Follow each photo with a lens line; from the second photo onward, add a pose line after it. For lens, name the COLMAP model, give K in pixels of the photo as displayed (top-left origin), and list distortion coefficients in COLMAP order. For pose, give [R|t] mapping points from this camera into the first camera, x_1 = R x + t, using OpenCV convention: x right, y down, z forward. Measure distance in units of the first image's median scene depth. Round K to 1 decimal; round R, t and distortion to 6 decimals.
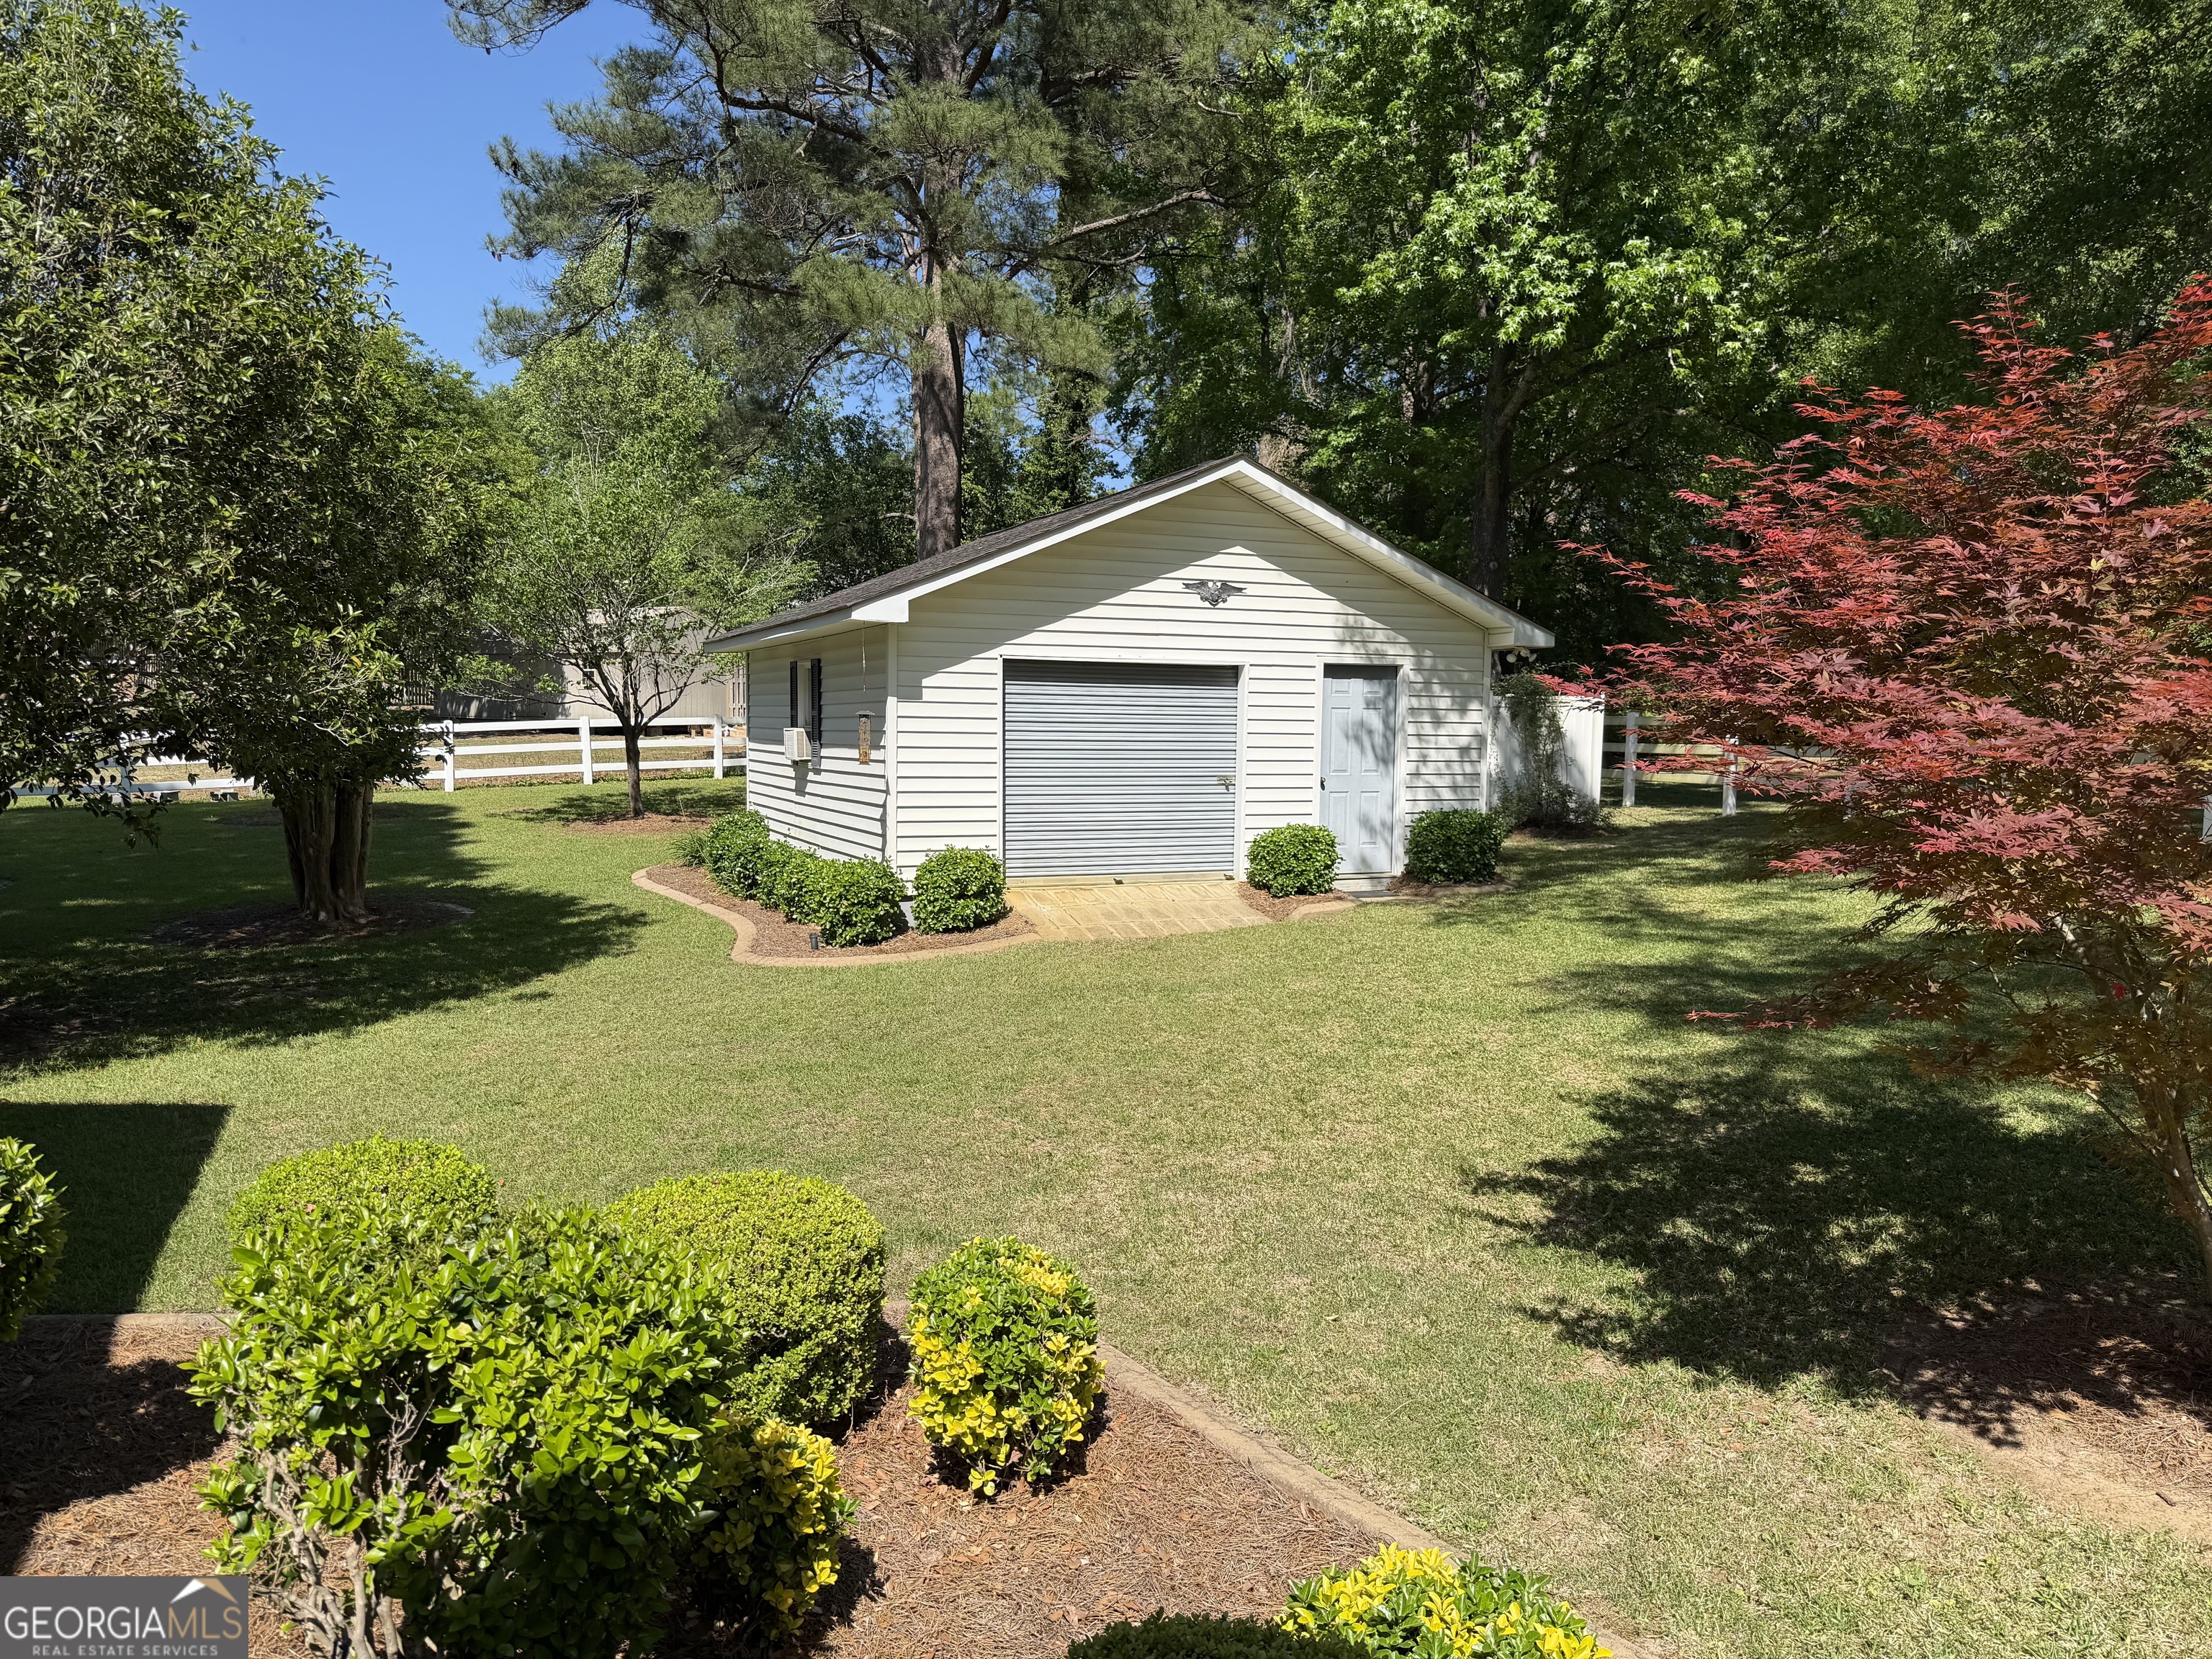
lens RADIAL K [[1562.1, 0, 1104.5], [0, 1562.1, 853.6], [0, 0, 1]] dist [0.054096, -0.112579]
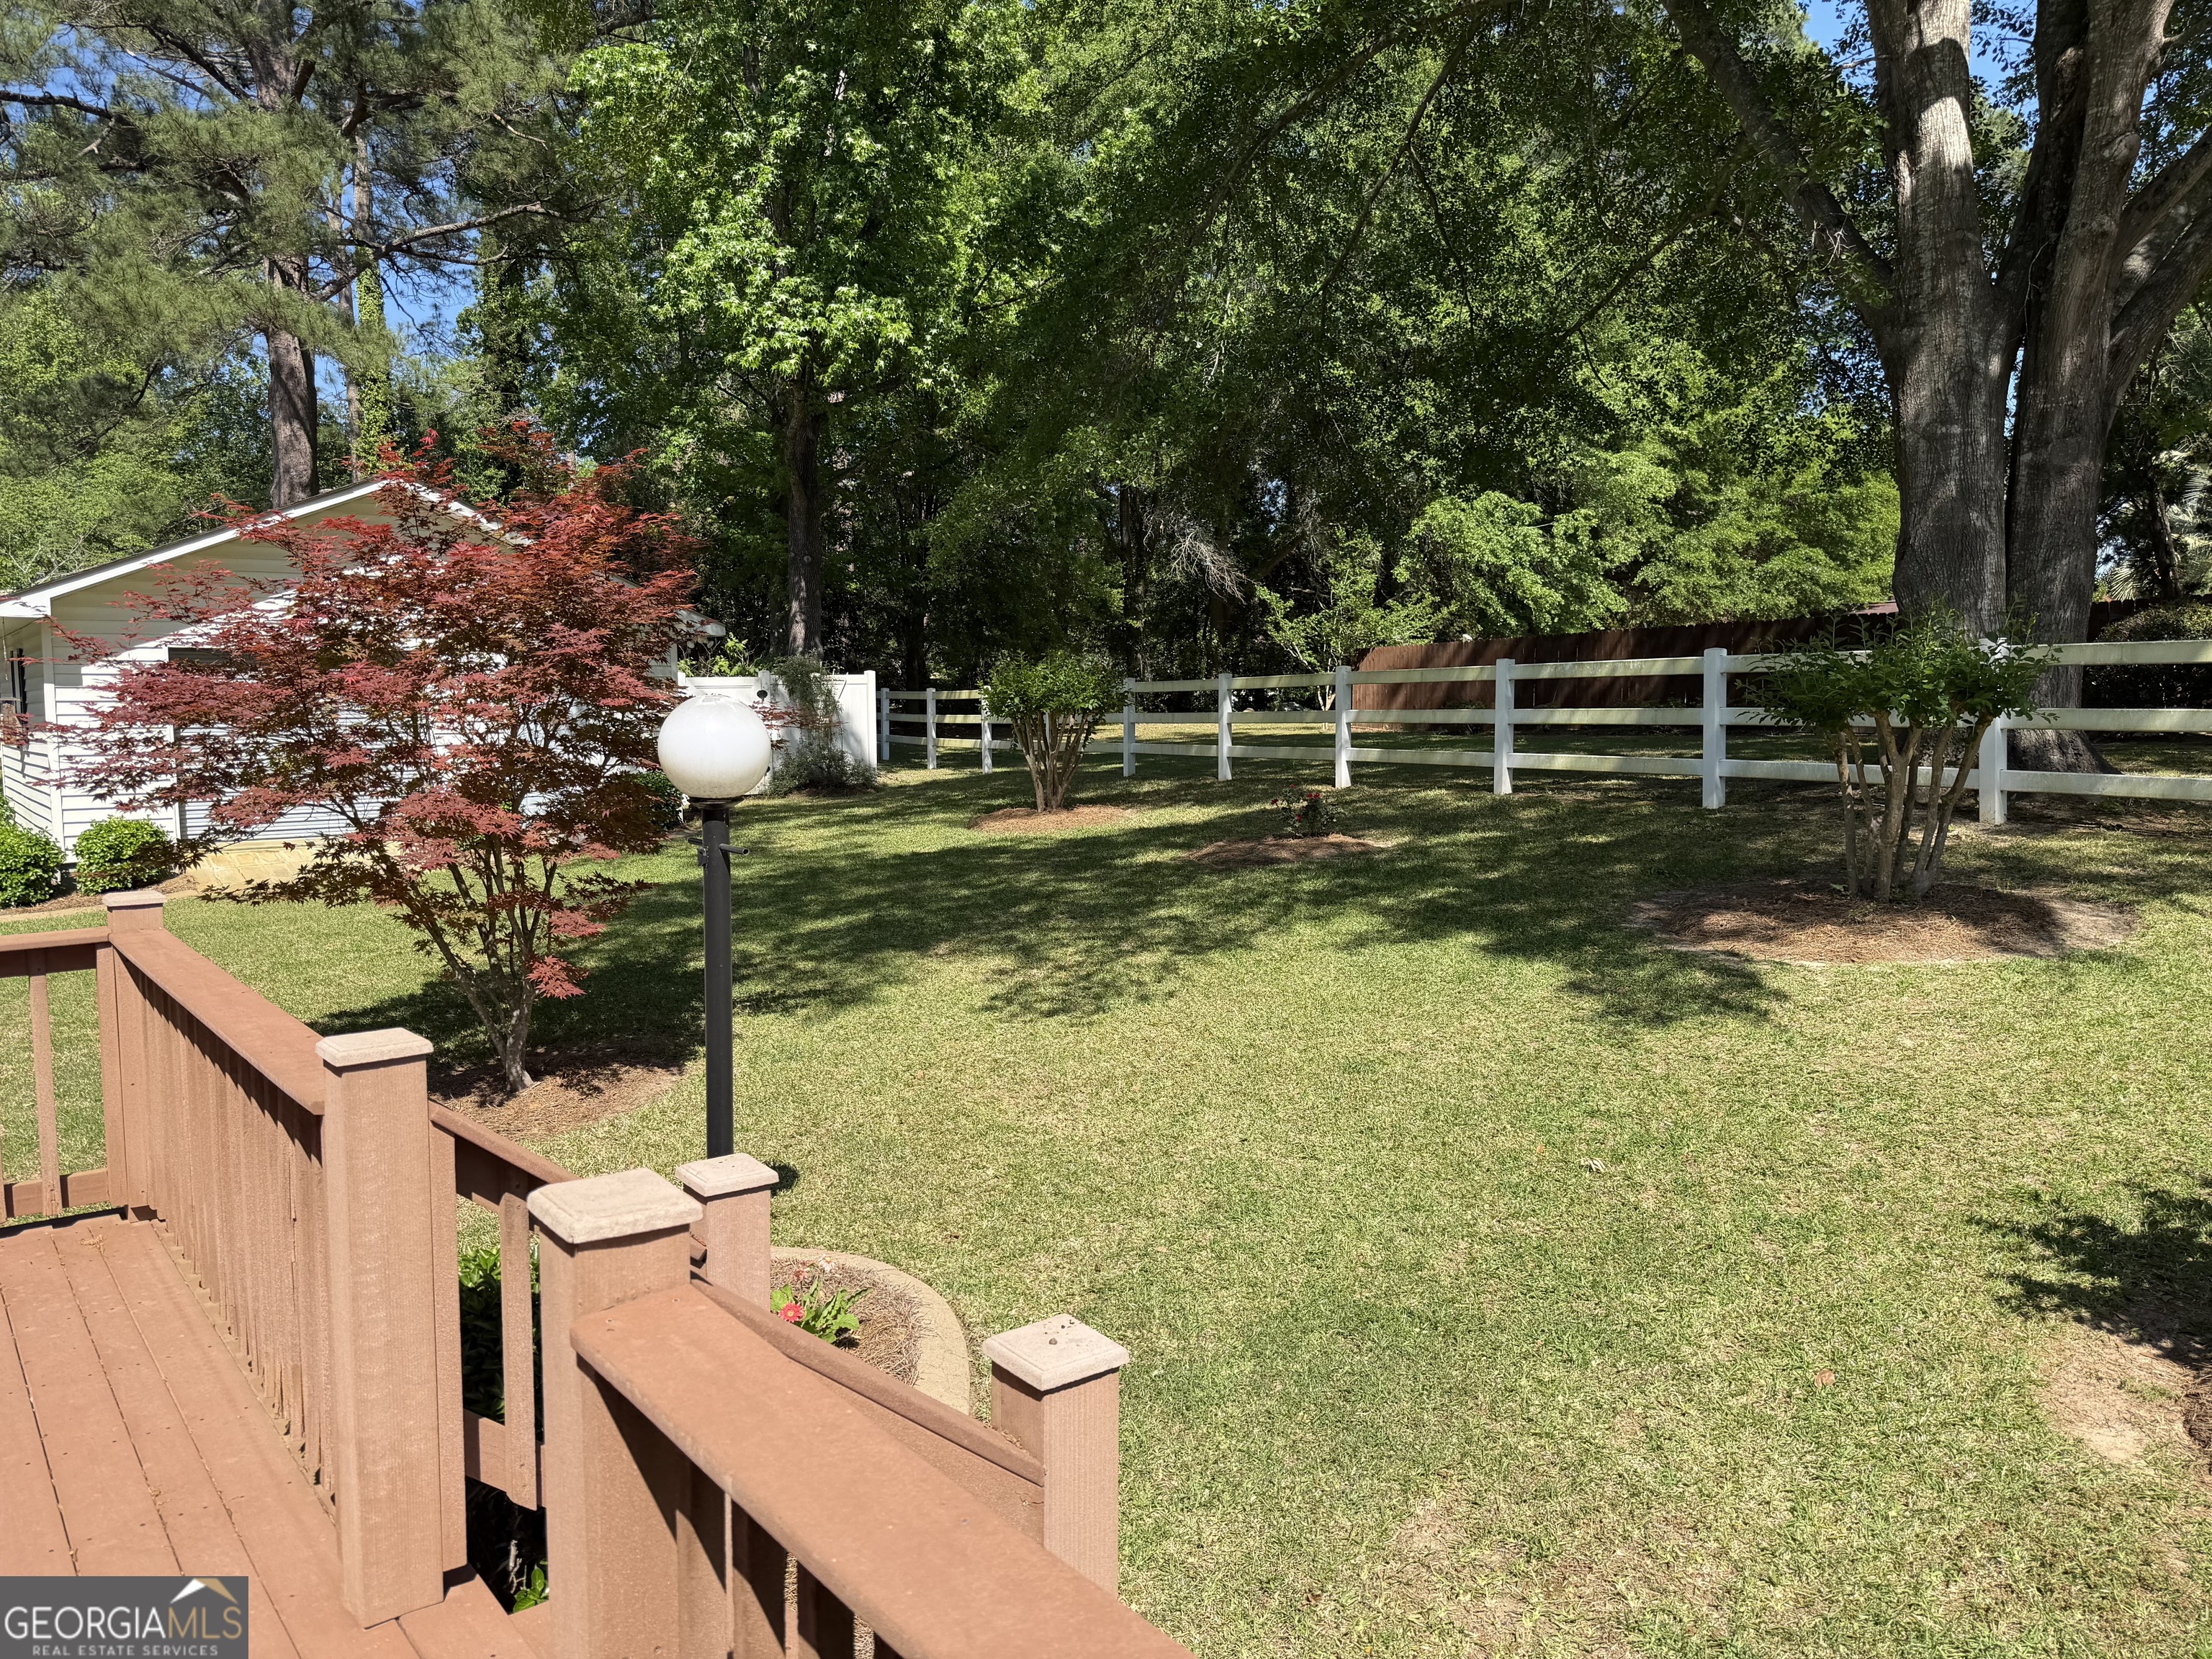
lens RADIAL K [[1562.1, 0, 1104.5], [0, 1562.1, 853.6], [0, 0, 1]] dist [0.054096, -0.112579]
pose [[0.971481, -0.034374, 0.234612, 0.226896], [0.029737, 0.999287, 0.023274, 0.011455], [-0.235245, -0.015634, 0.971810, -0.188173]]
